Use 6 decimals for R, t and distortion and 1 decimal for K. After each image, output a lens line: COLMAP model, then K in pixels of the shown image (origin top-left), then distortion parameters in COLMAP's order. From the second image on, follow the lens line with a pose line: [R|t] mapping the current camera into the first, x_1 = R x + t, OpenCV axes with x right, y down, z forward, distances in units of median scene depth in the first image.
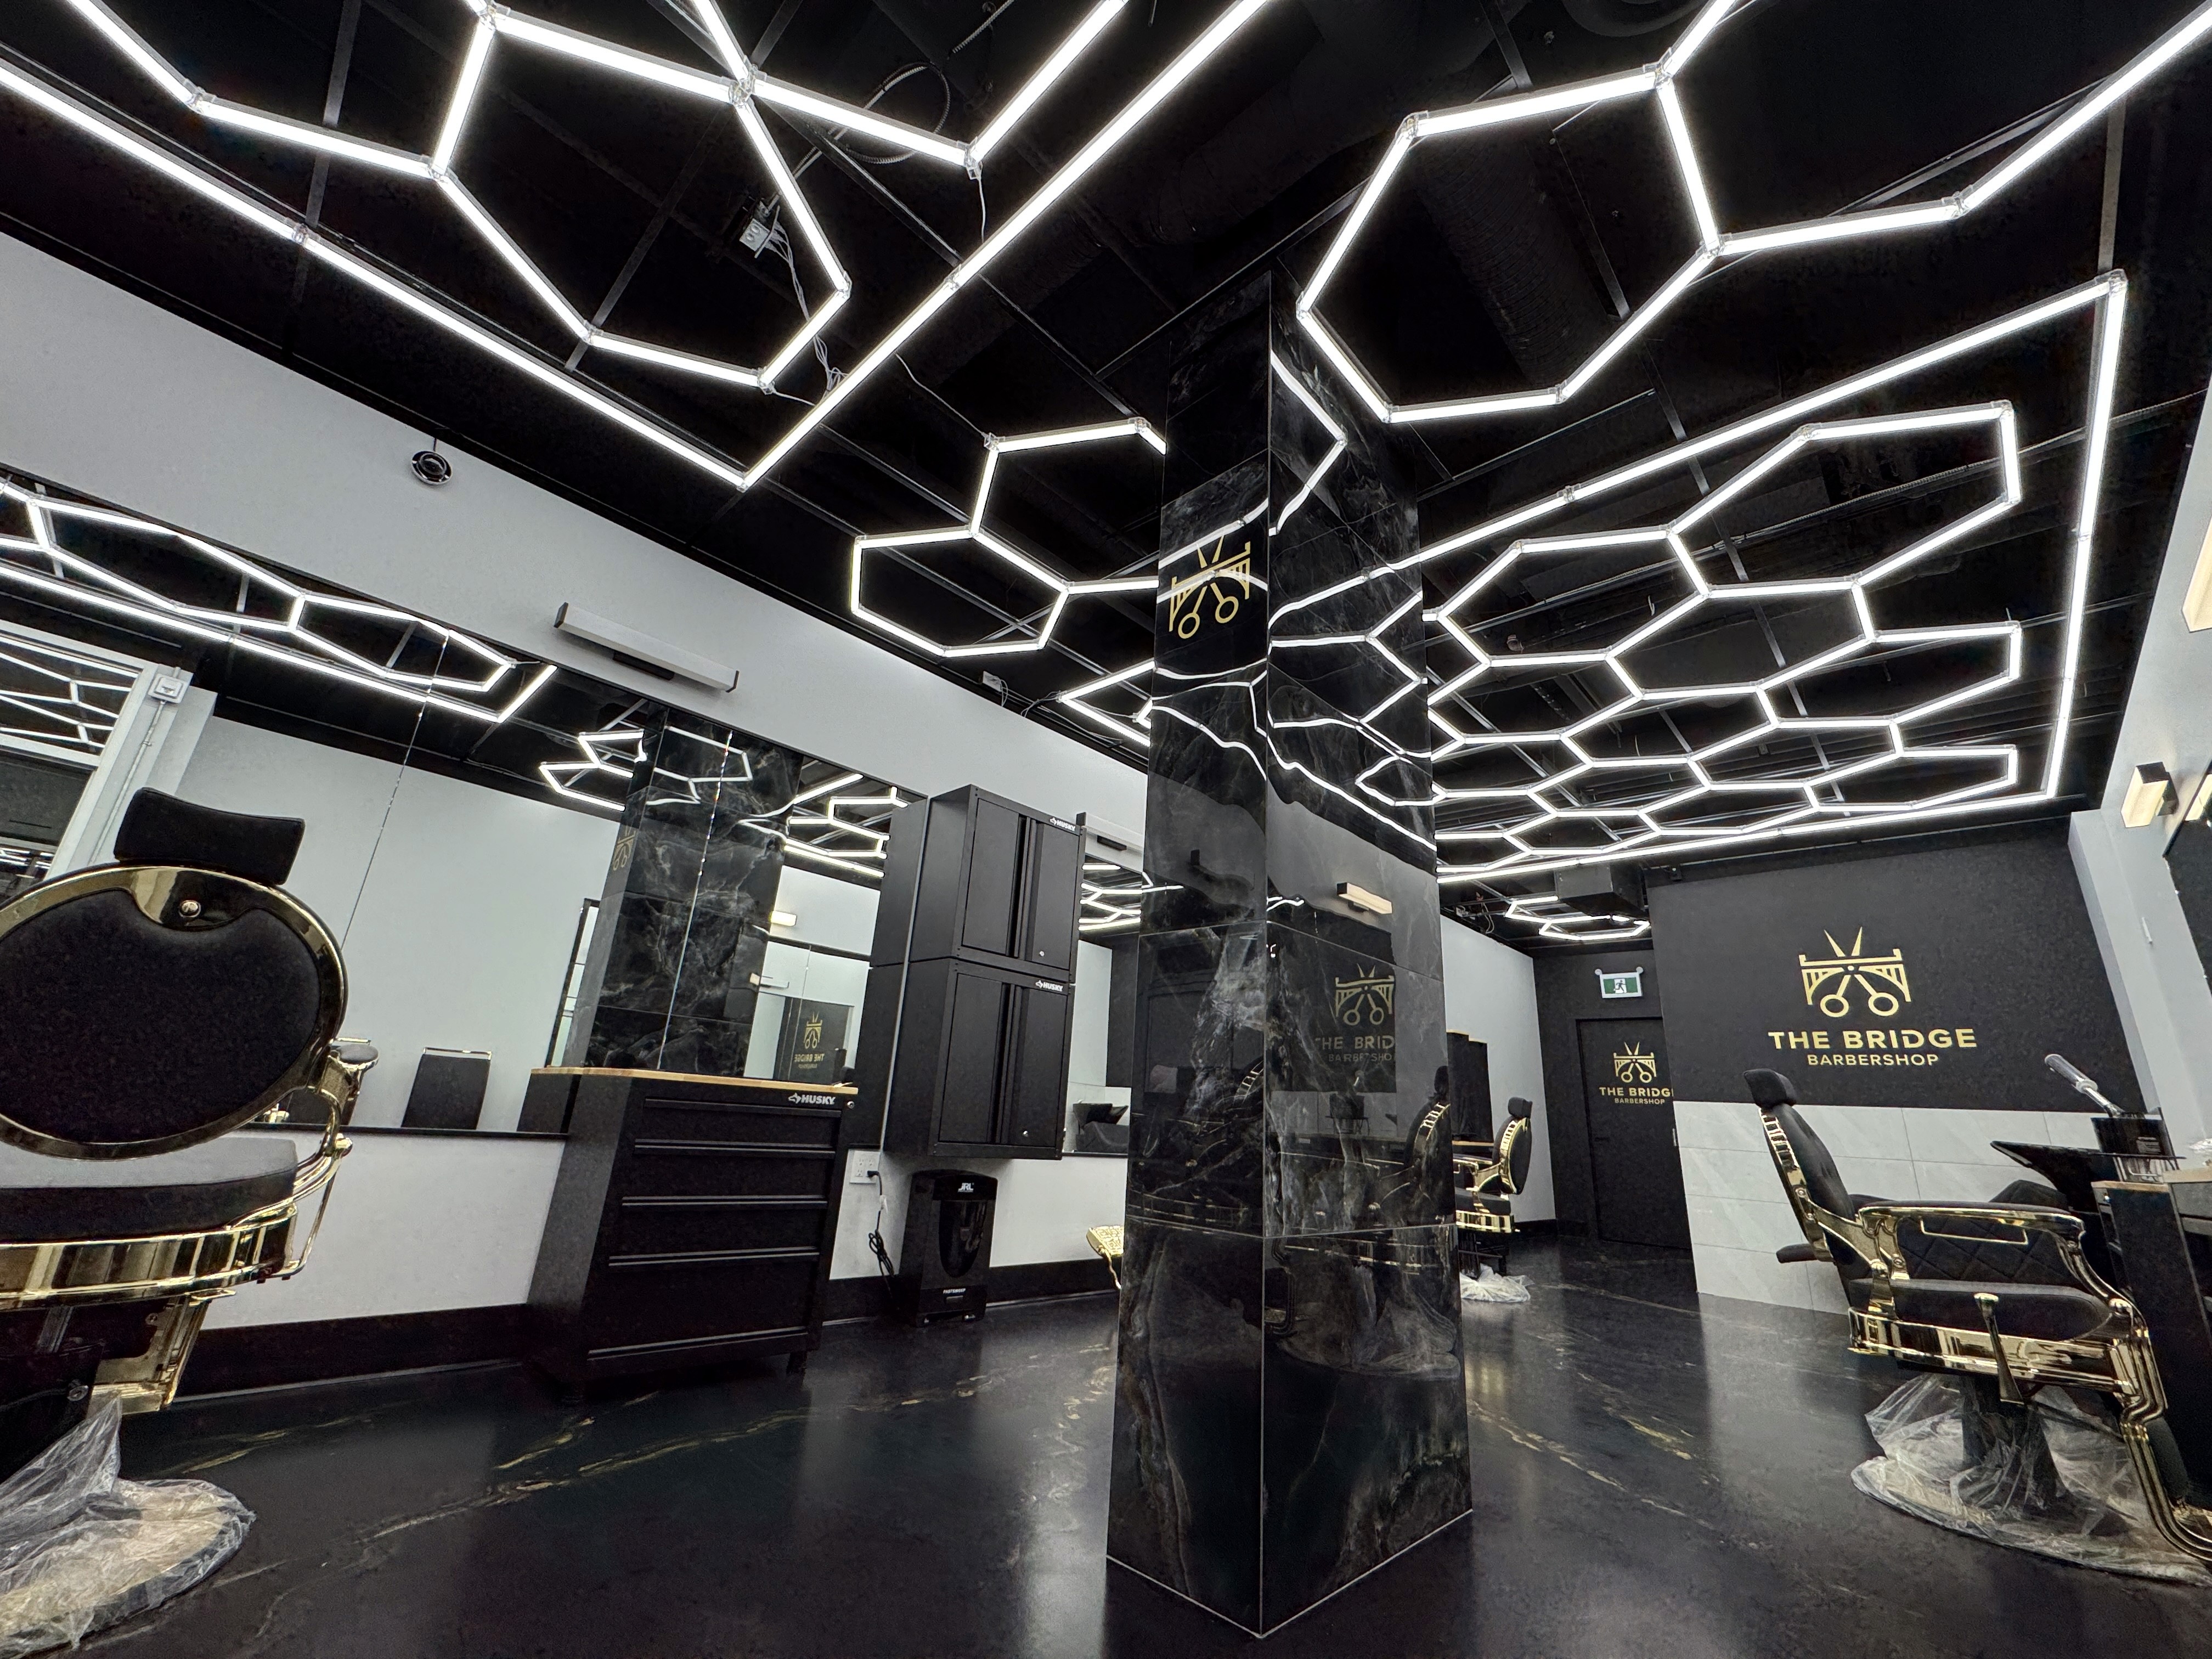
lens RADIAL K [[882.2, 0, 1109.2], [0, 882.2, 829.6], [0, 0, 1]] dist [0.000454, 0.000475]
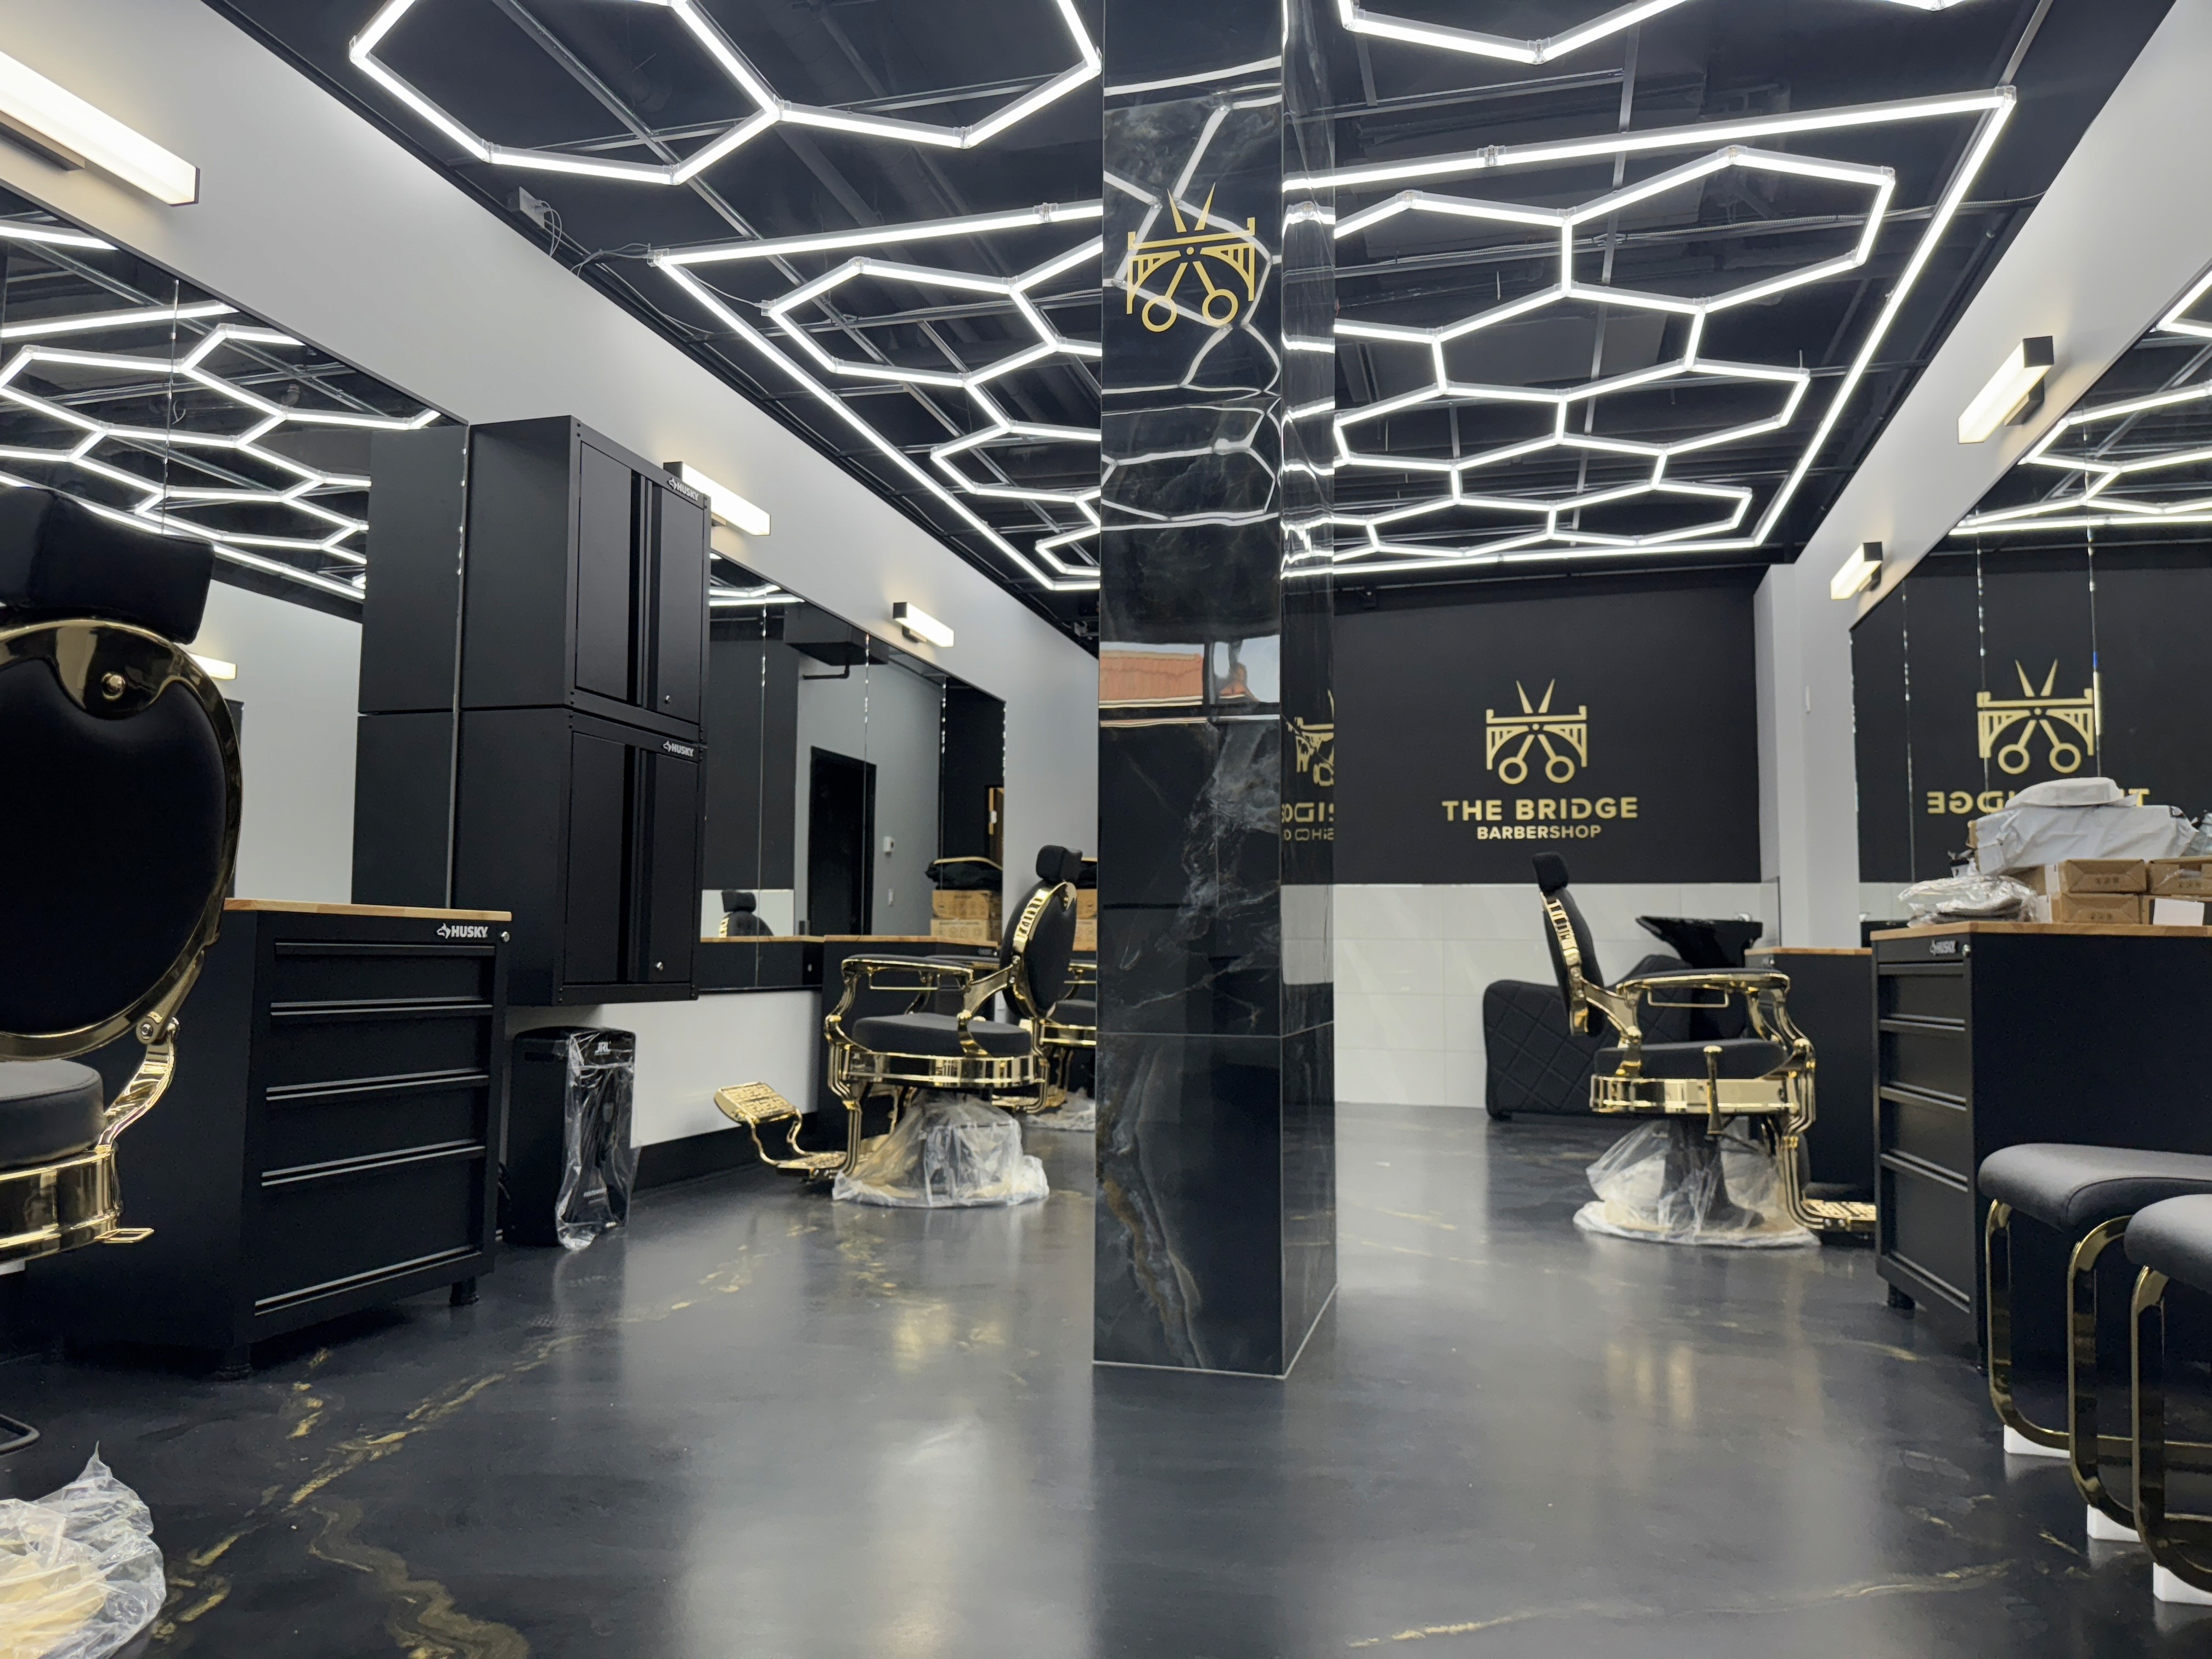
lens RADIAL K [[1565.4, 0, 1104.7], [0, 1565.4, 833.5], [0, 0, 1]] dist [0.070600, -0.046257]
pose [[0.874955, -0.017549, 0.483885, -0.383975], [-0.105311, 0.968524, 0.225547, -0.061157], [-0.472612, -0.248302, 0.845567, -0.152931]]
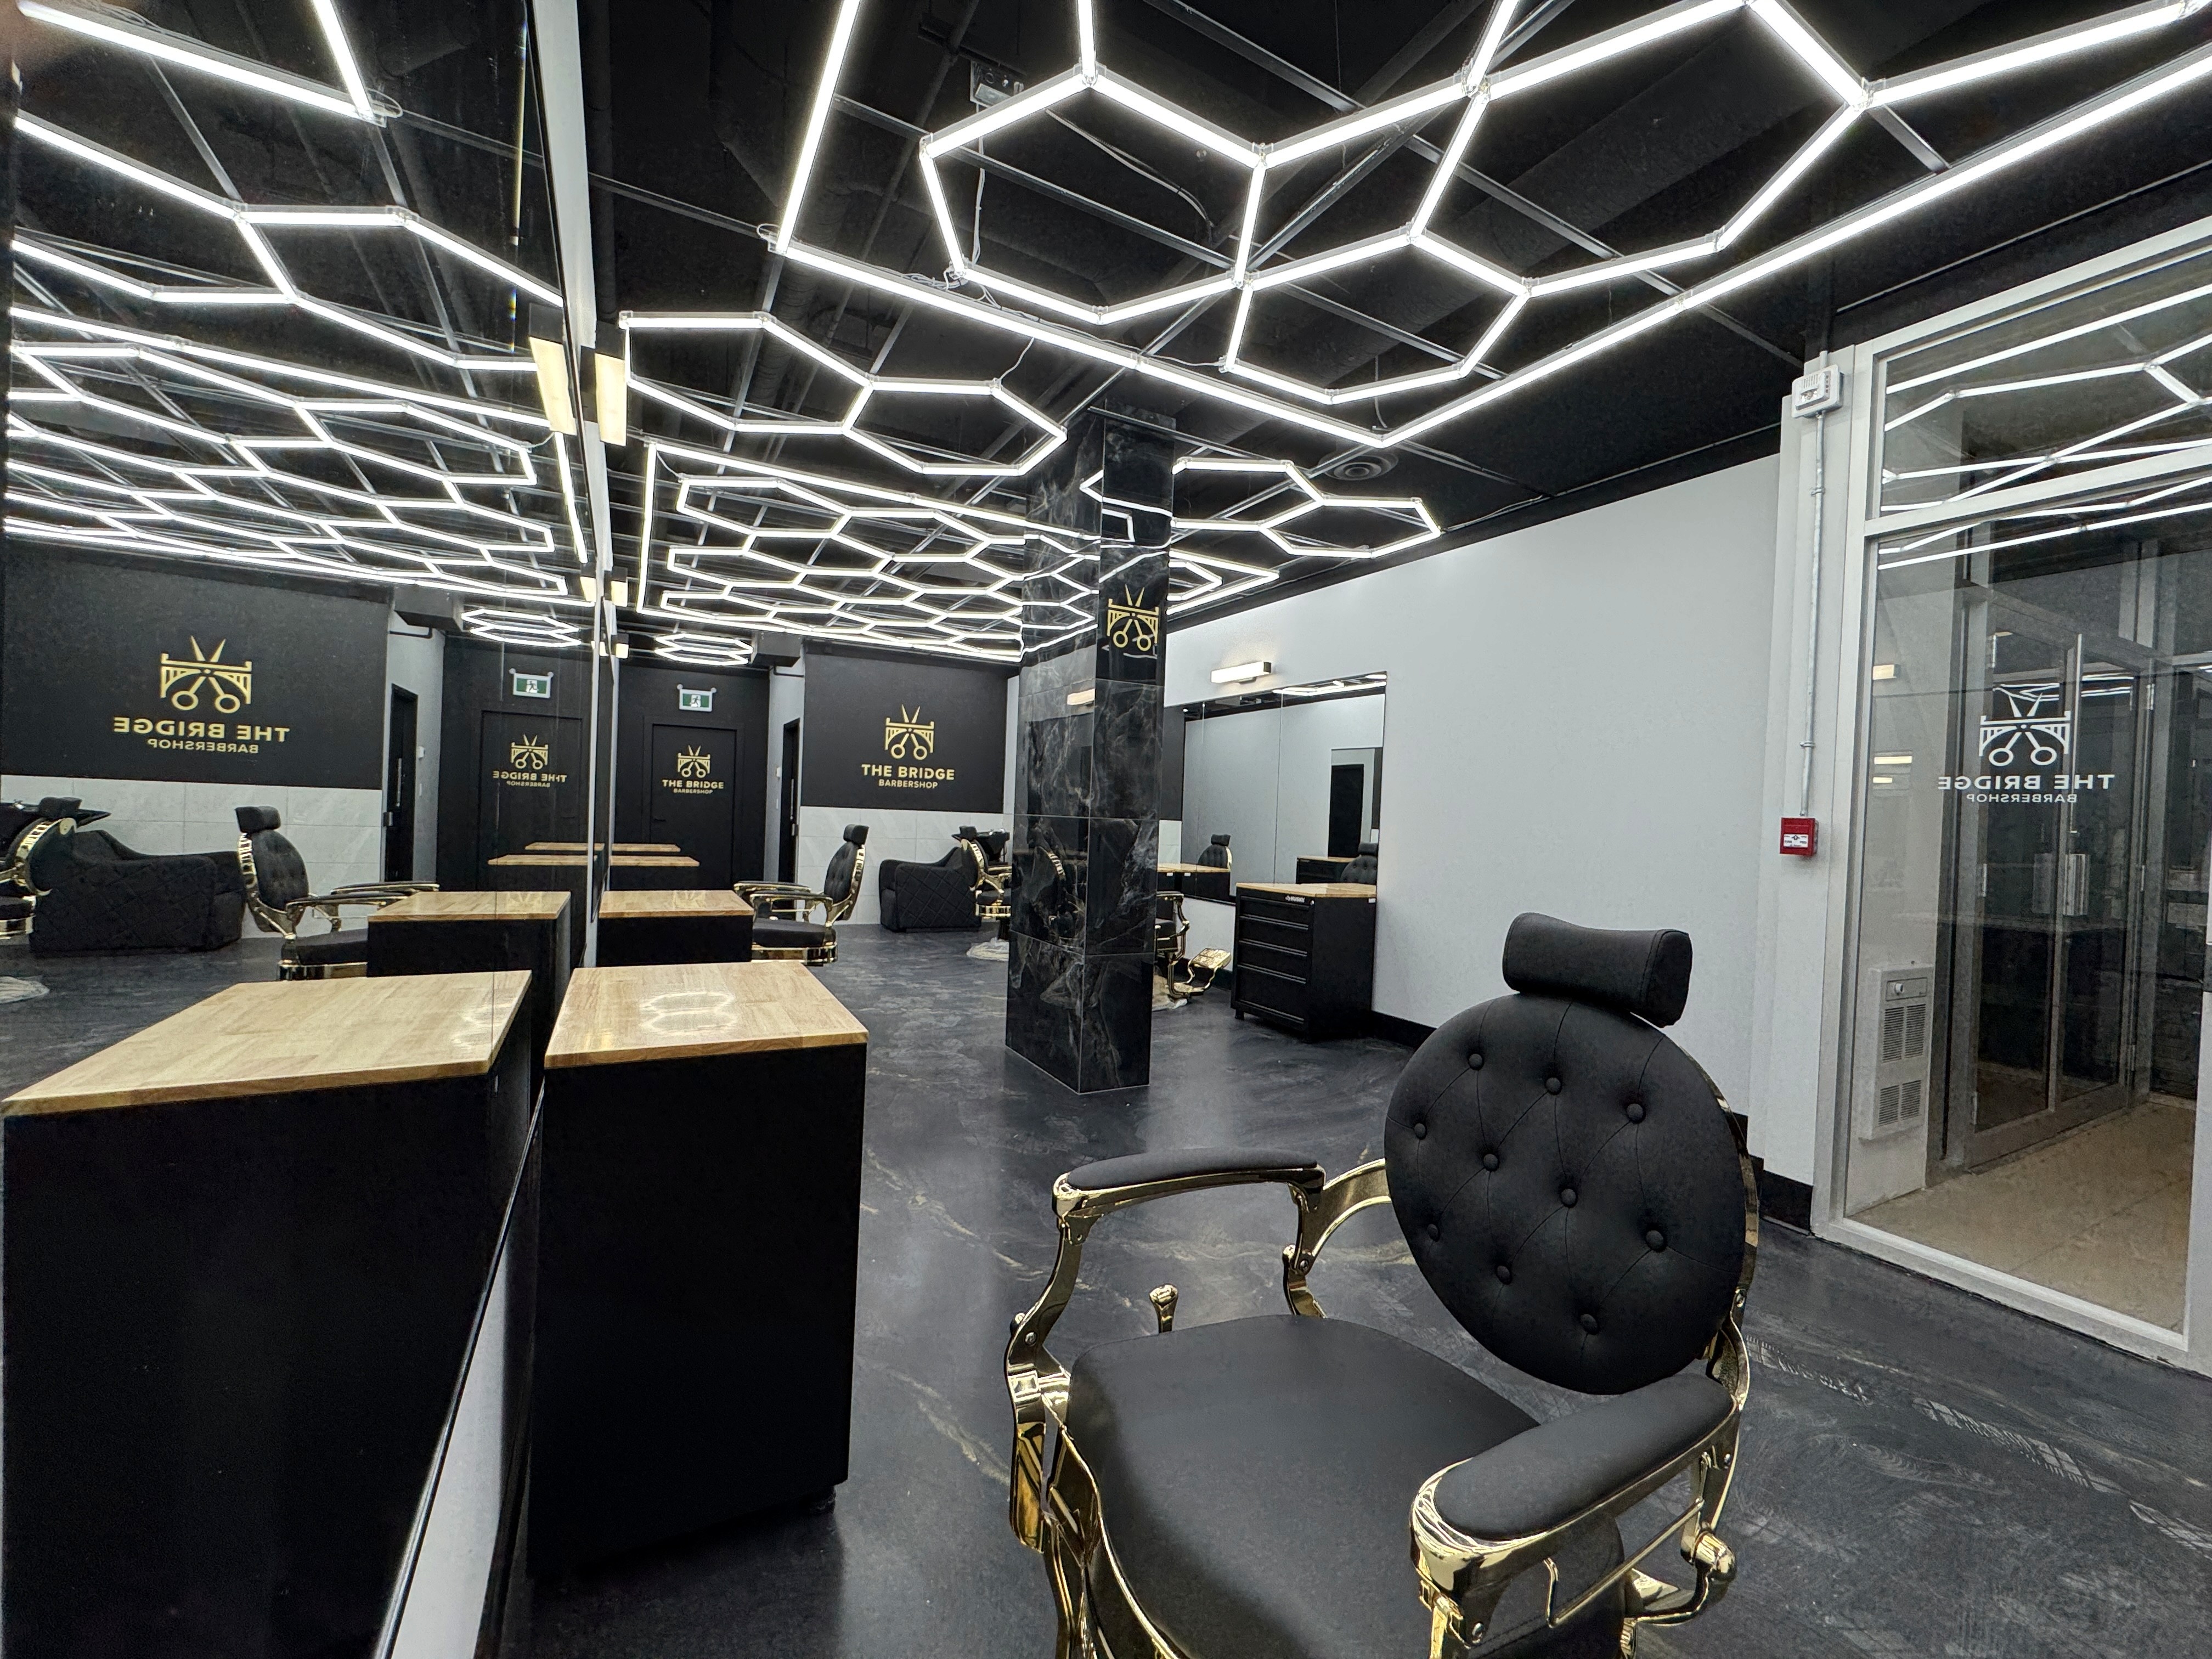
lens RADIAL K [[882.2, 0, 1101.9], [0, 882.2, 824.2], [0, 0, 1]] dist [0.000454, 0.000475]
pose [[0.308579, -0.062491, 0.949144, -0.981696], [-0.319277, 0.933145, 0.165239, -0.103076], [-0.896014, -0.354029, 0.267997, 0.273373]]
